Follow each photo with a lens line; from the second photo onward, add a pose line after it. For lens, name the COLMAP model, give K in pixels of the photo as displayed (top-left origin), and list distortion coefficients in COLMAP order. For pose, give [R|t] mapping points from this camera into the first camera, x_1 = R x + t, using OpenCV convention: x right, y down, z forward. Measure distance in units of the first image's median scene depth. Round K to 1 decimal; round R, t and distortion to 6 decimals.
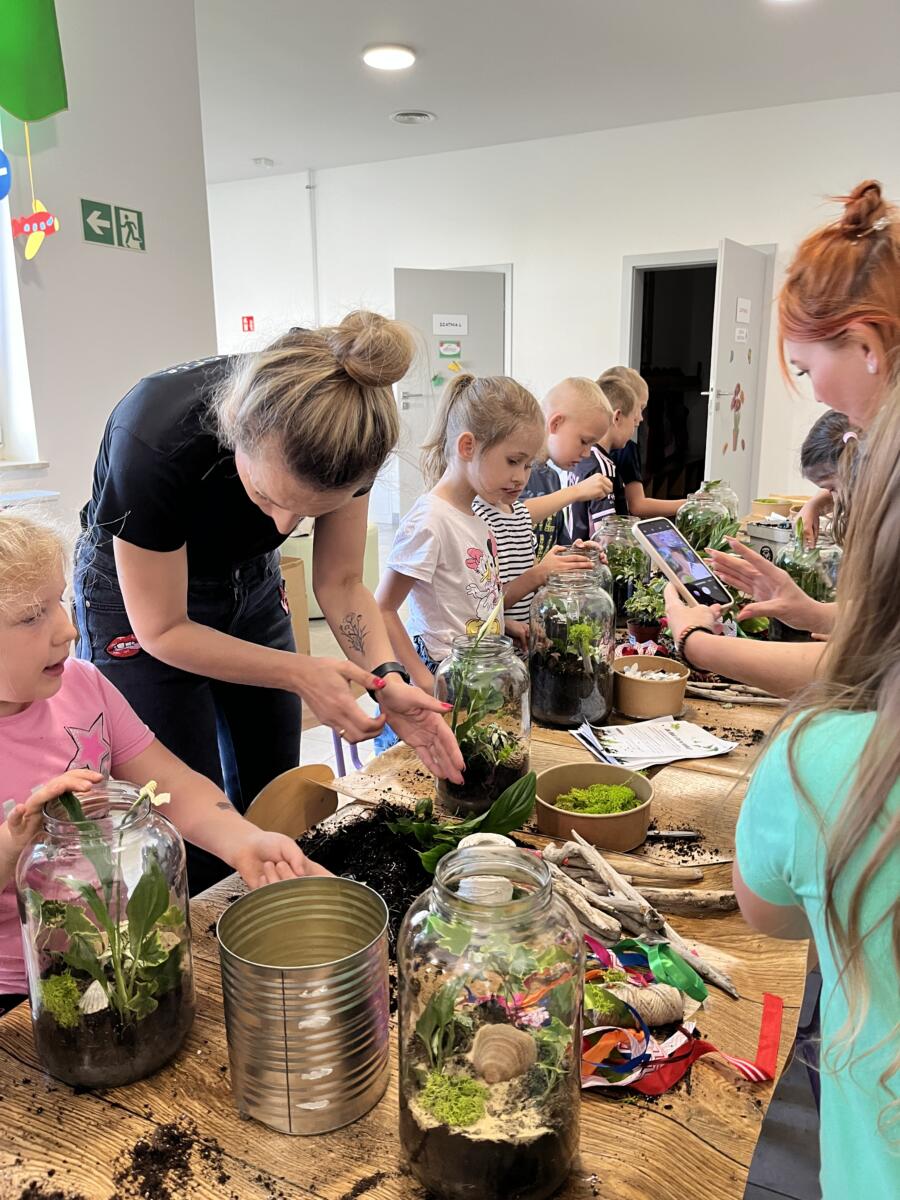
lens RADIAL K [[918.6, 0, 450.0], [0, 918.6, 600.0], [0, 0, 1]] dist [-0.004063, -0.002515]
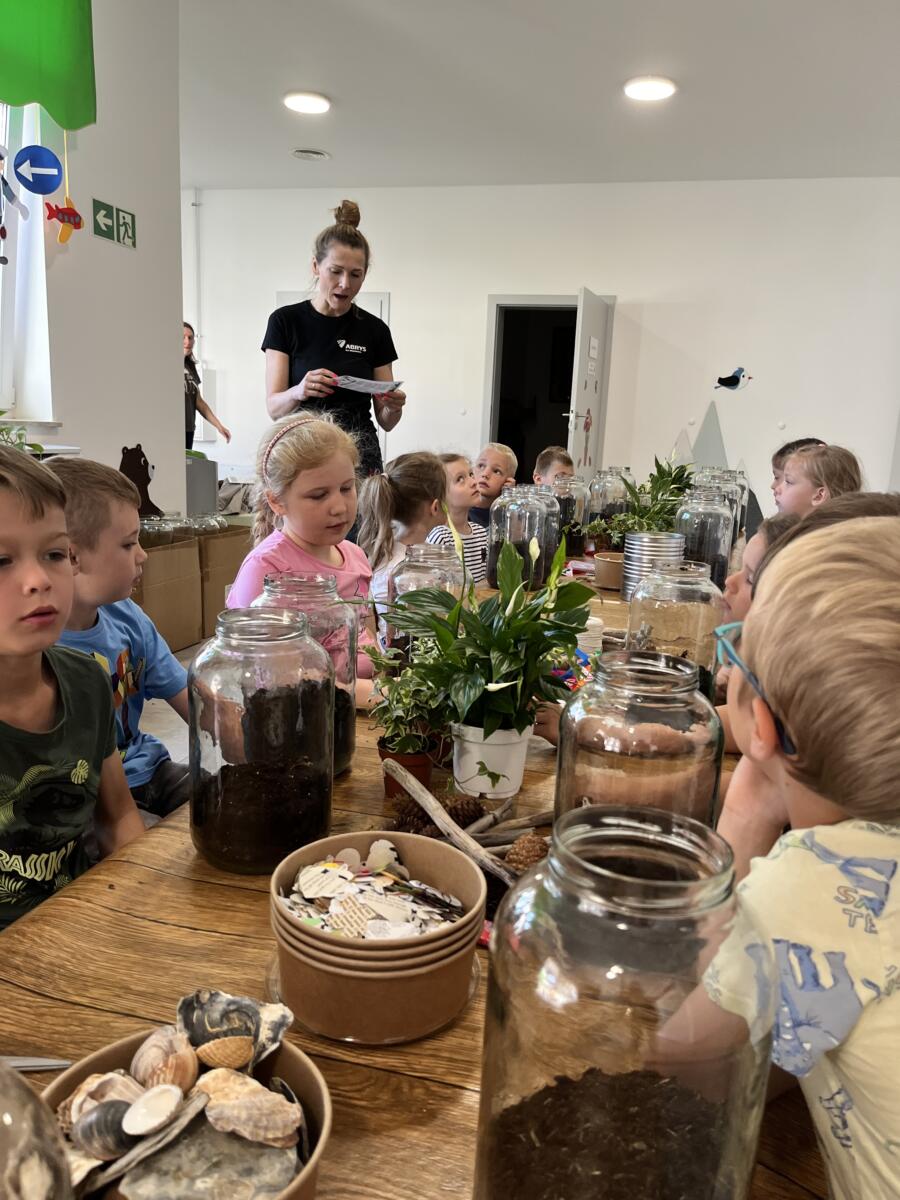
lens RADIAL K [[918.6, 0, 450.0], [0, 918.6, 600.0], [0, 0, 1]] dist [-0.004063, -0.002515]
pose [[0.976731, 0.021419, 0.213394, -0.187423], [-0.013785, 0.999213, -0.037197, 0.097763], [-0.214023, 0.033390, 0.976258, -0.193222]]
